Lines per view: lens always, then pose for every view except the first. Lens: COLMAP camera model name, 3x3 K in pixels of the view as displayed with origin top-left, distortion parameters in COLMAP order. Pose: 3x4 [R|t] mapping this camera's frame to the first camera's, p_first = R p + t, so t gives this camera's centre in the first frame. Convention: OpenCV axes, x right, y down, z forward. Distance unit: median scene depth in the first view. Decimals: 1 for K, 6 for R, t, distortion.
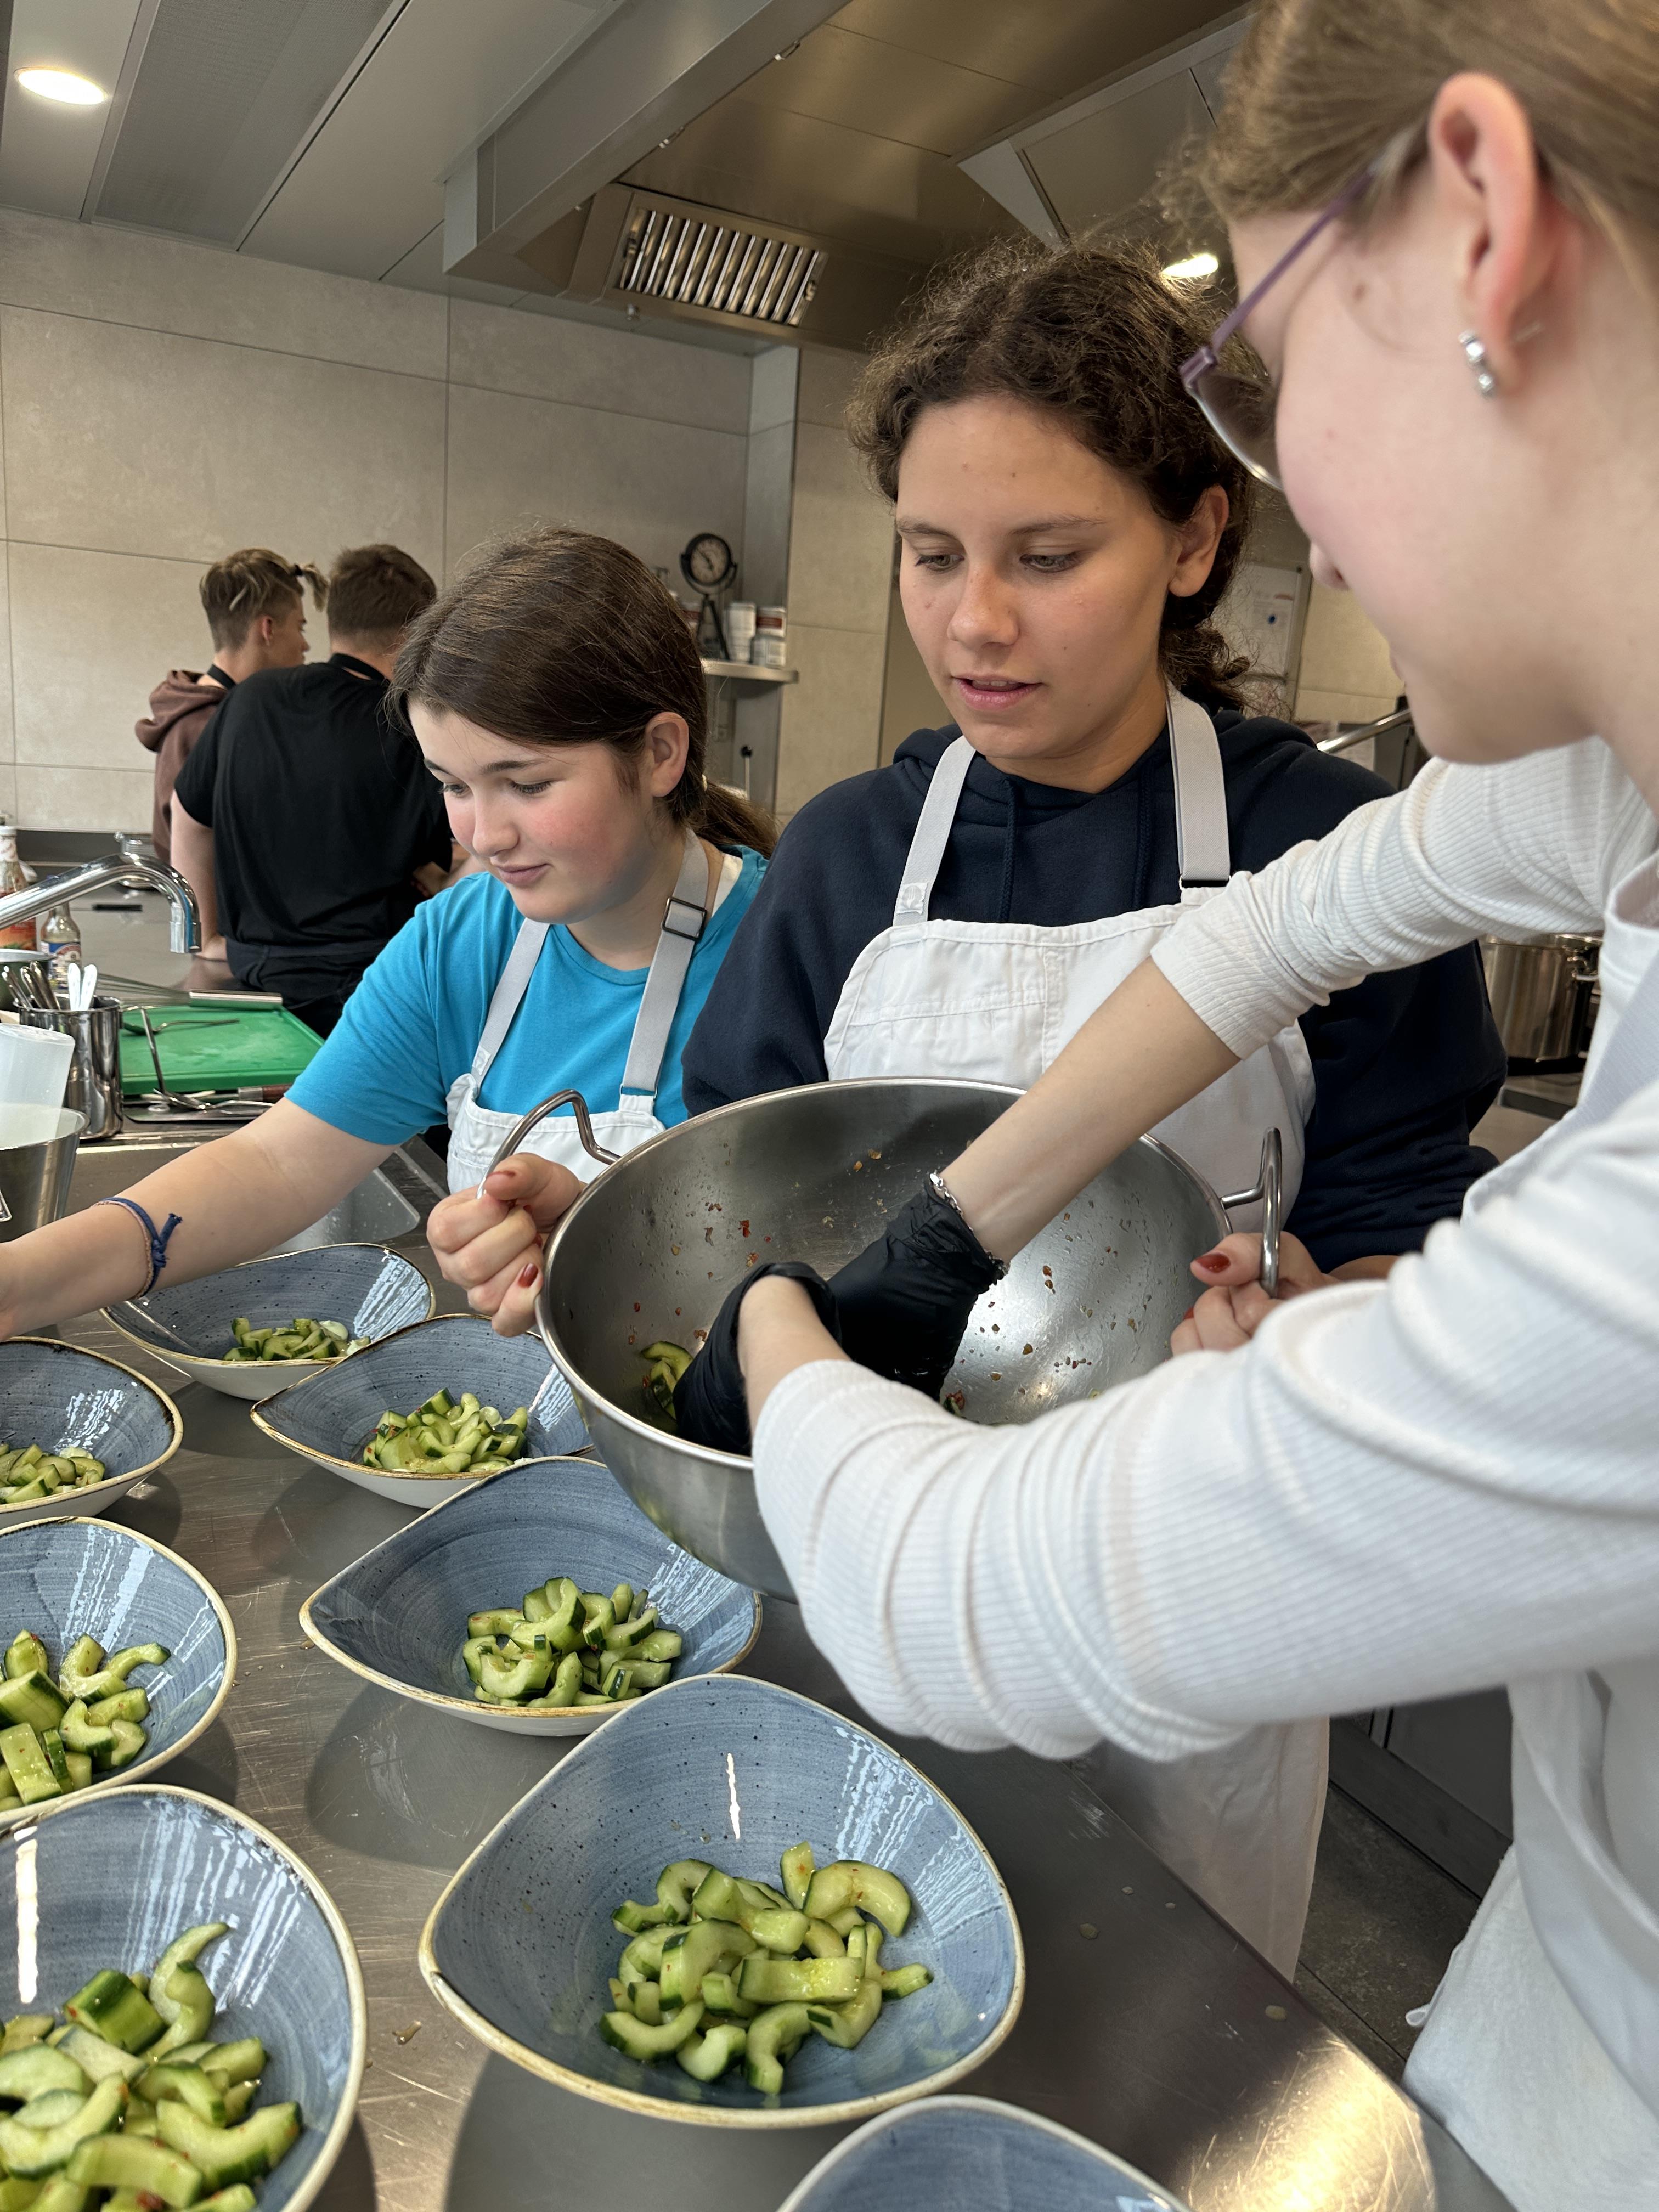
lens RADIAL K [[1577.3, 0, 857.2], [0, 1577.3, 1114.7], [0, 0, 1]] dist [0.000810, -0.017108]
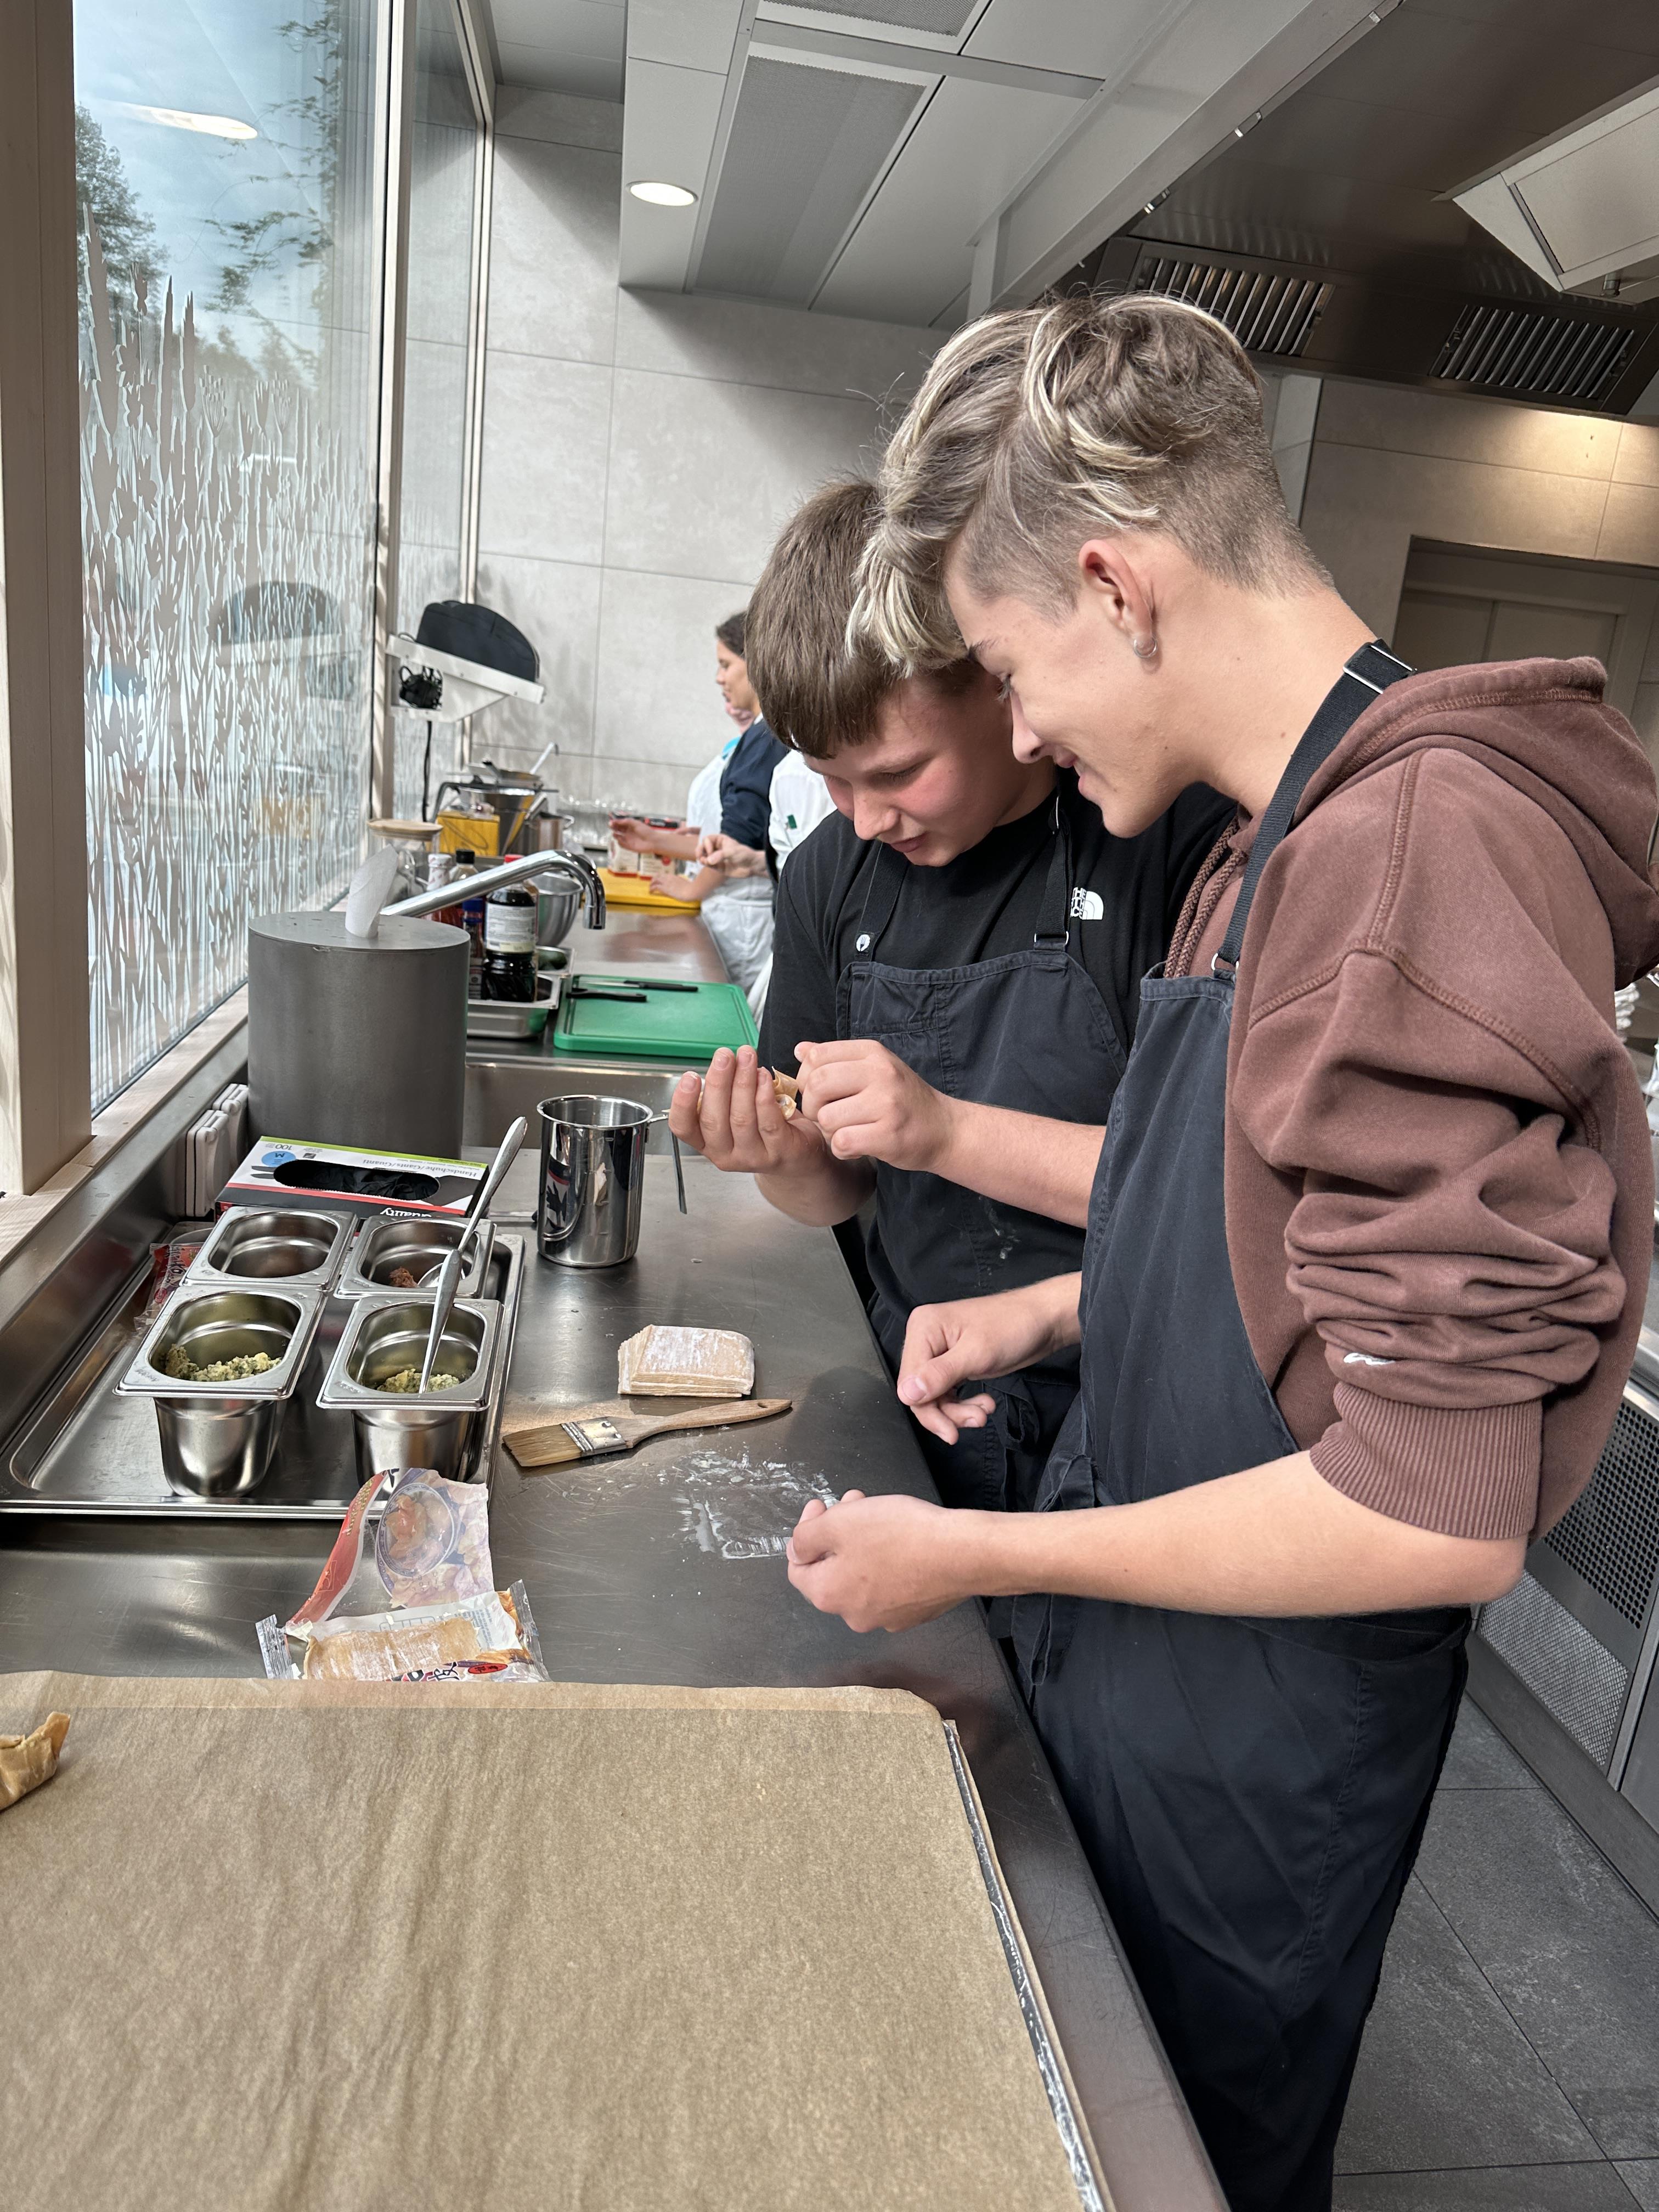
lens RADIAL K [[1577.3, 0, 846.4], [0, 1577.3, 1118.4], [0, 0, 1]] dist [0.000810, -0.017108]
pose [[0.939140, 0.107512, -0.326279, 0.195439], [-0.105949, 0.994114, 0.022611, 0.000354], [0.326789, 0.013334, 0.945003, -0.165724]]
